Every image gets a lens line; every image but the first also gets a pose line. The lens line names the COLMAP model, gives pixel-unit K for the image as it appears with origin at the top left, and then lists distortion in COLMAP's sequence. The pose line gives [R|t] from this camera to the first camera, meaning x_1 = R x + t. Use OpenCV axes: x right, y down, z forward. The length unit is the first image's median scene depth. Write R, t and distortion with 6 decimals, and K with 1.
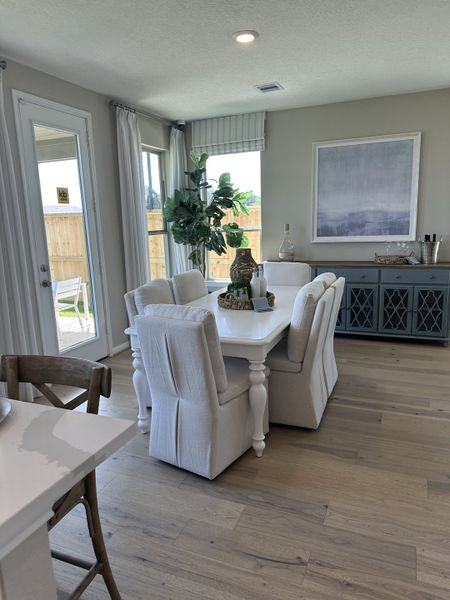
lens RADIAL K [[423.4, 0, 225.0], [0, 423.4, 300.0], [0, 0, 1]] dist [0.109447, -0.166139]
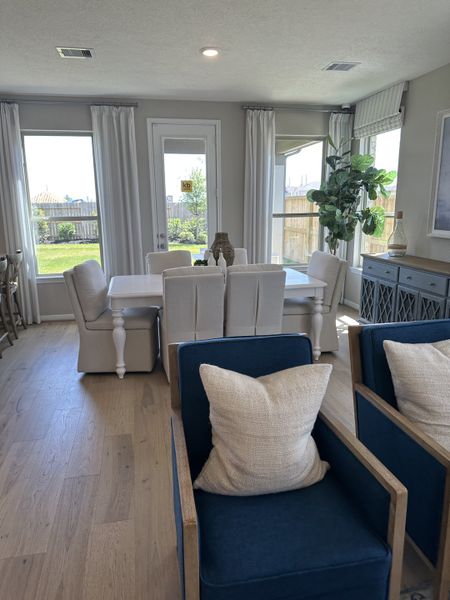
lens RADIAL K [[423.4, 0, 225.0], [0, 423.4, 300.0], [0, 0, 1]] dist [0.109447, -0.166139]
pose [[0.570147, 0.206764, -0.795098, 0.687226], [-0.161758, 0.977119, 0.138104, -0.069887], [0.805460, 0.049874, 0.590547, 0.222066]]
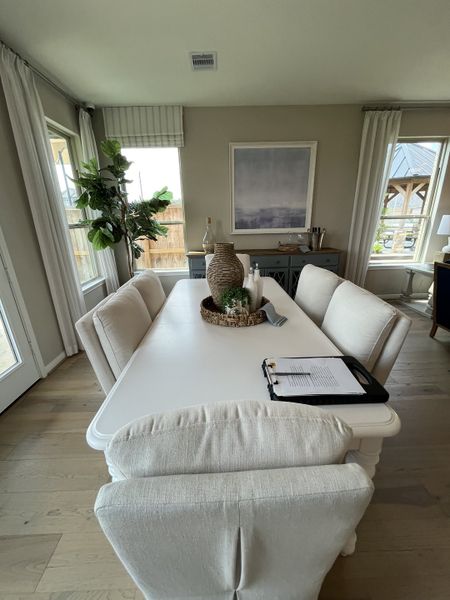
lens RADIAL K [[245.2, 0, 226.2], [0, 245.2, 298.8], [0, 0, 1]] dist [0.001087, 0.000284]
pose [[0.914605, -0.118351, 0.386641, -0.095970], [0.068194, 0.987657, 0.141008, -0.058037], [-0.398557, -0.102600, 0.911387, 0.385487]]
